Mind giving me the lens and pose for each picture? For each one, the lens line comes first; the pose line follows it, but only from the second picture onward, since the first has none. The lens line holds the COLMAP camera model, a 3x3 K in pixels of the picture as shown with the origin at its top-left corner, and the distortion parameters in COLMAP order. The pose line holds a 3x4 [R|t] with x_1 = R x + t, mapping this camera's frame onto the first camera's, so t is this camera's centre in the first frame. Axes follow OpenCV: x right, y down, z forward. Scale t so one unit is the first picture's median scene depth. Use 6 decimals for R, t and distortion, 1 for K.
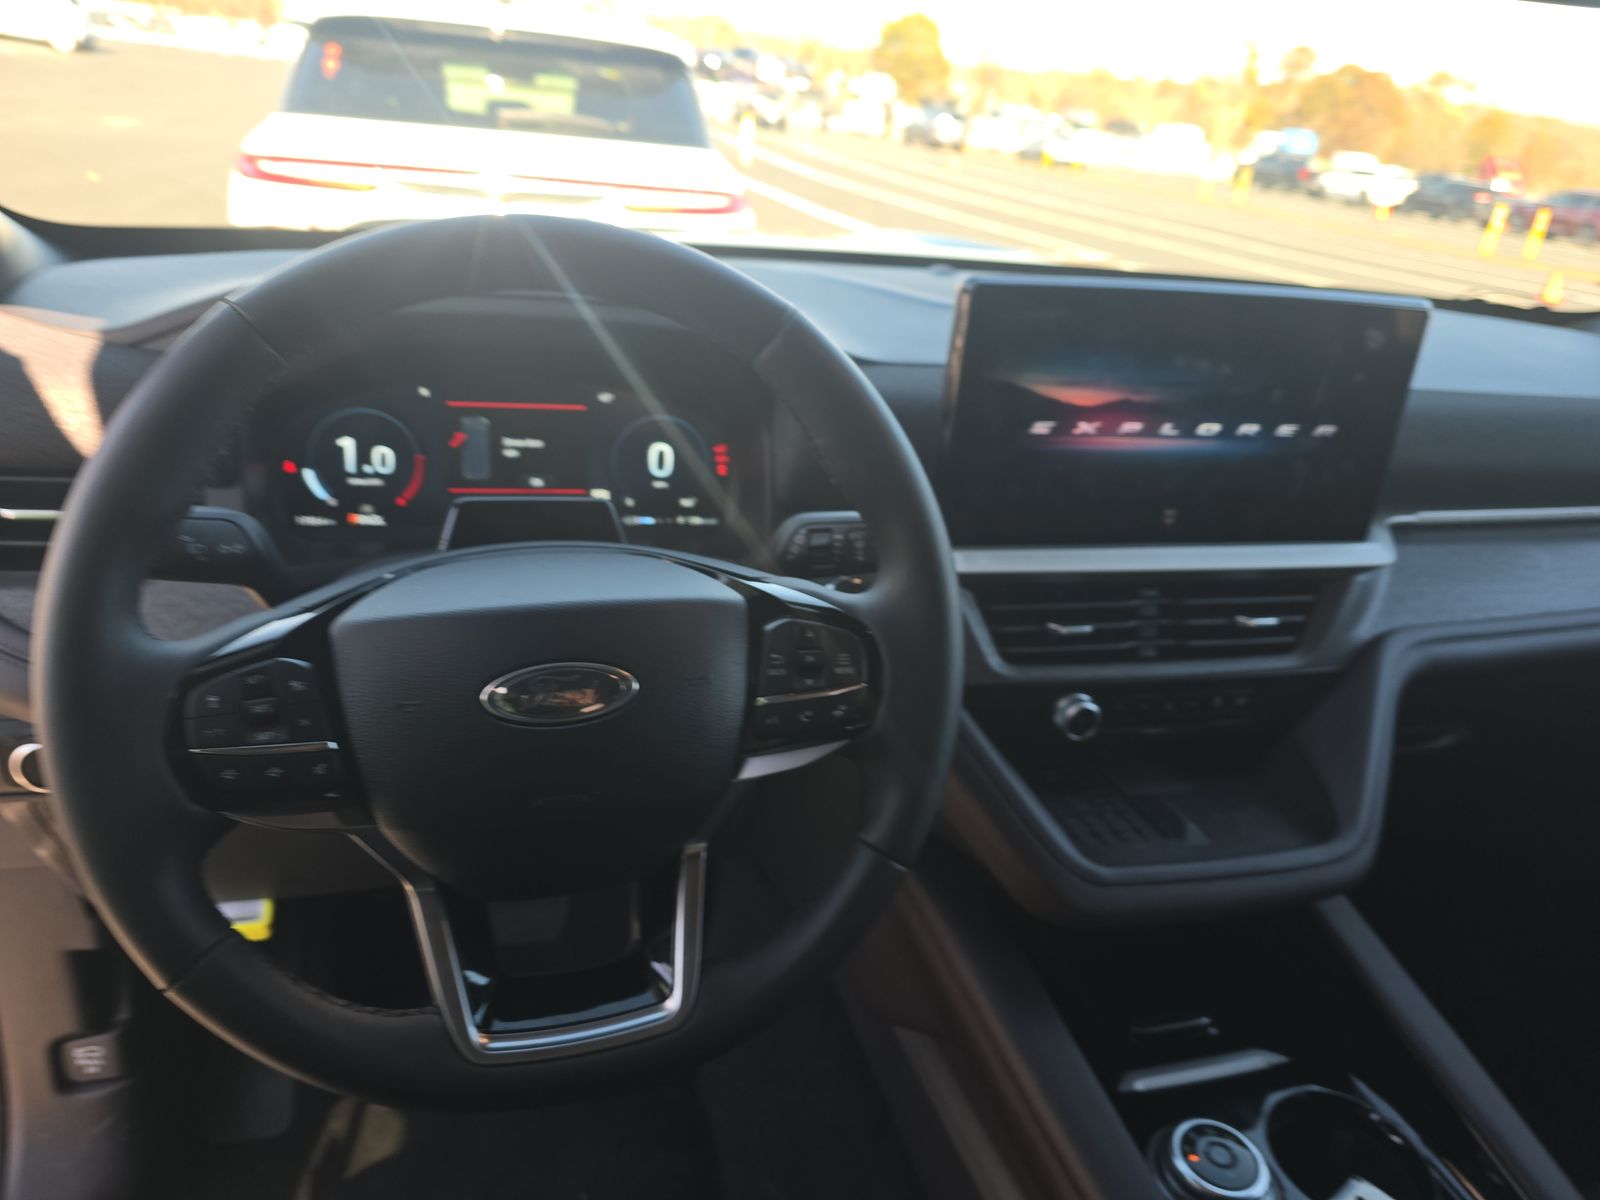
lens RADIAL K [[1053.5, 0, 797.9], [0, 1053.5, 599.0], [0, 0, 1]] dist [0.048926, -0.030758]
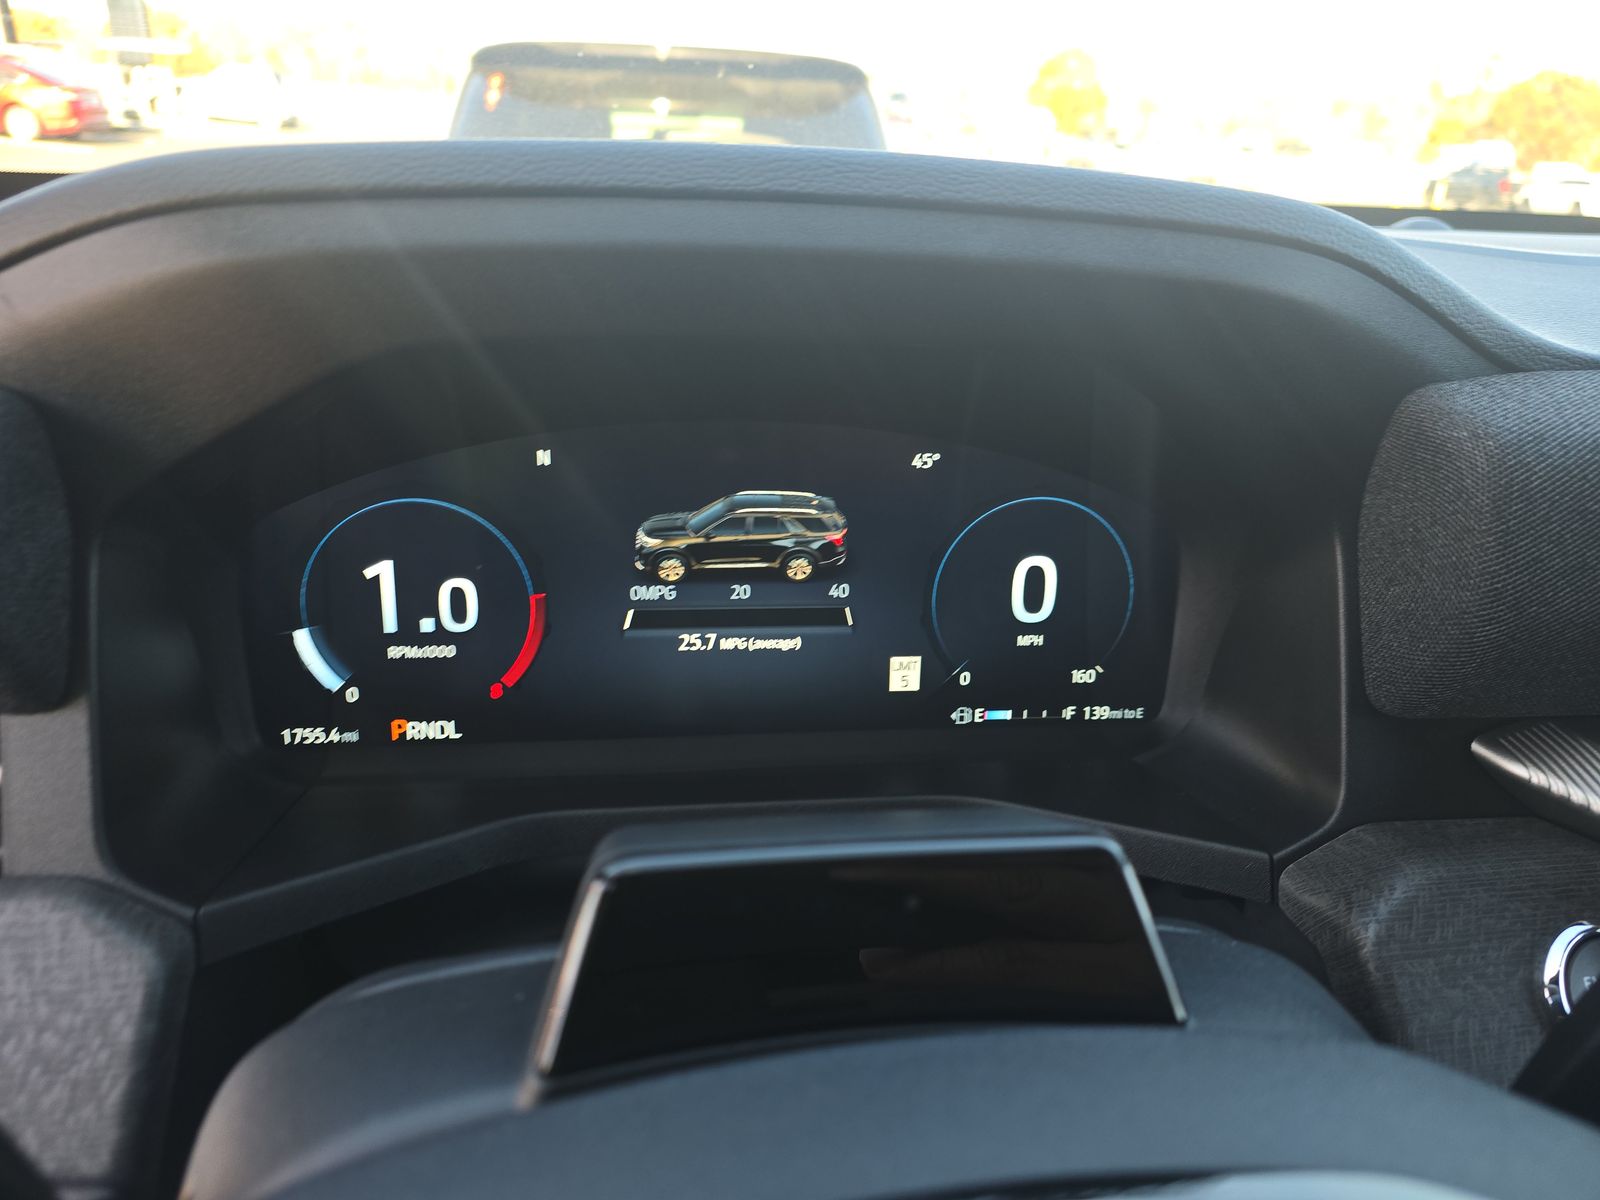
lens RADIAL K [[1053.5, 0, 869.5], [0, 1053.5, 622.2], [0, 0, 1]] dist [0.048926, -0.030758]
pose [[0.996647, -0.004283, -0.081711, -0.195745], [0.003243, 0.999912, -0.012848, -0.133166], [0.081759, 0.012540, 0.996573, 0.624863]]
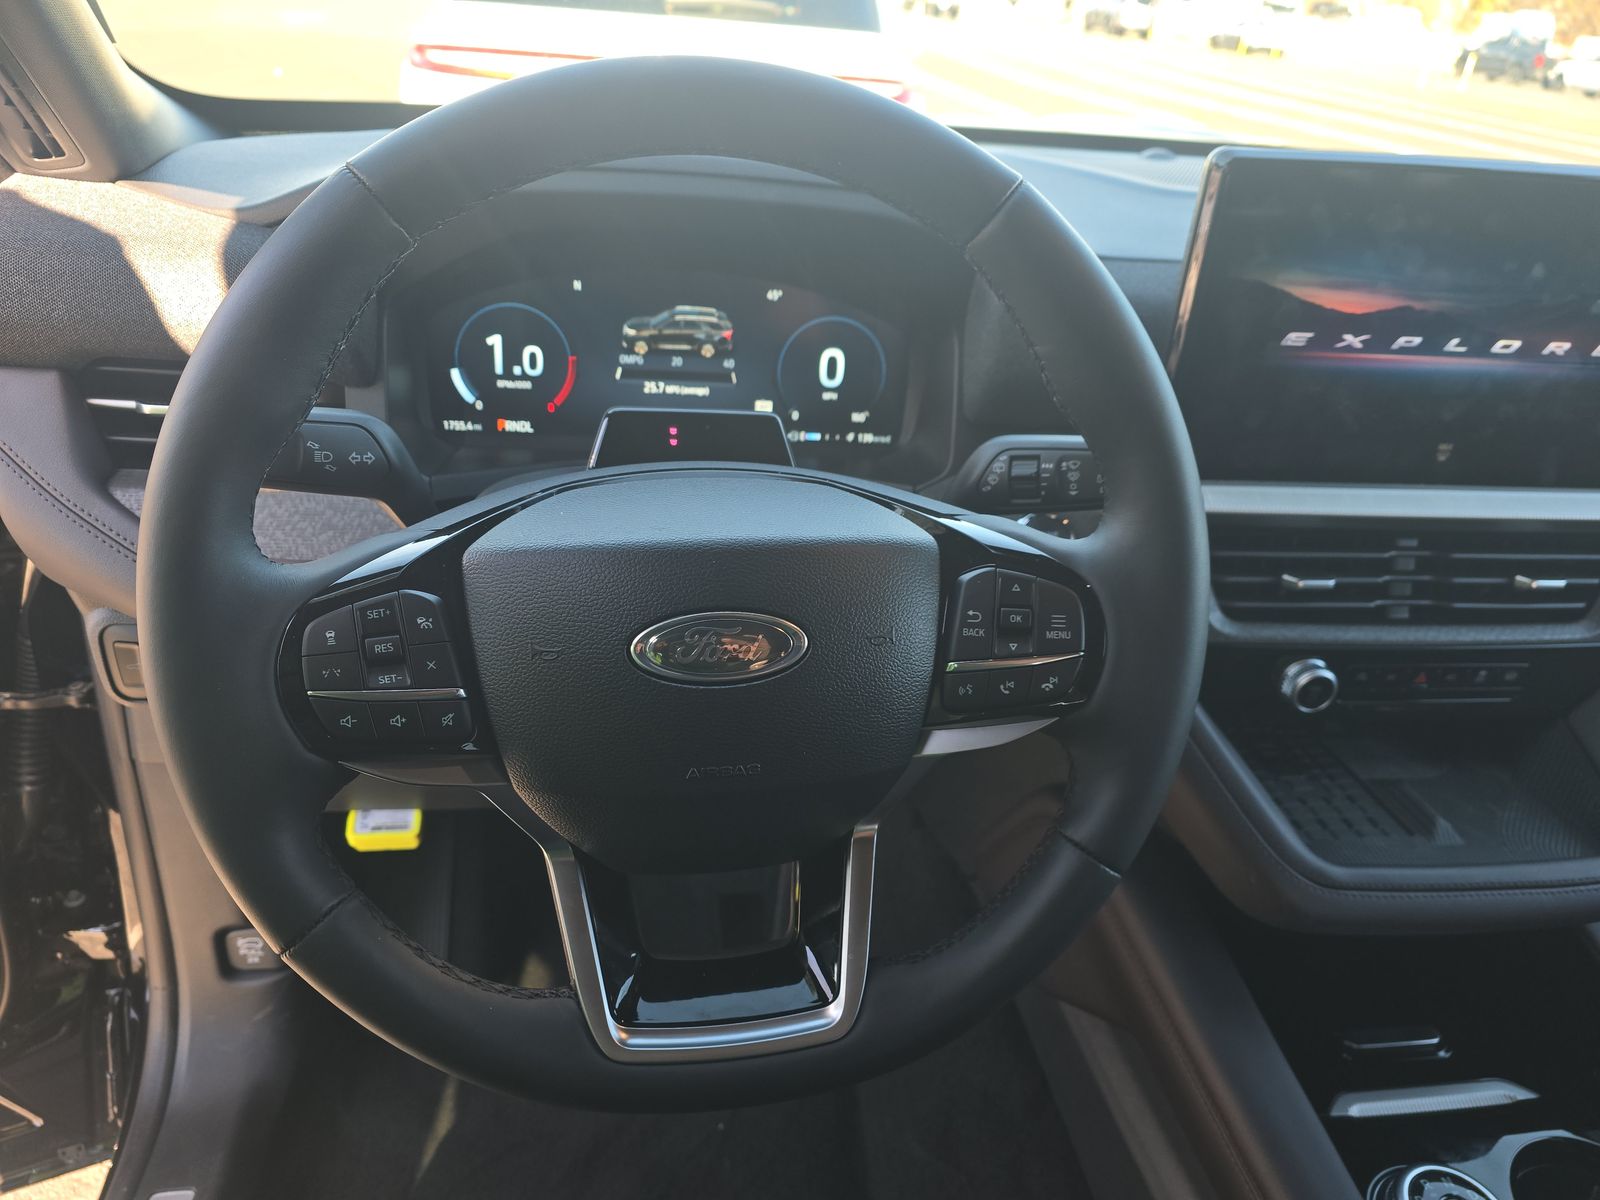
lens RADIAL K [[1053.5, 0, 827.5], [0, 1053.5, 601.5], [0, 0, 1]] dist [0.048926, -0.030758]
pose [[0.993059, 0.049383, -0.106748, -0.033538], [-0.040075, 0.995345, 0.087651, -0.016329], [0.110579, -0.082765, 0.990415, 0.117160]]
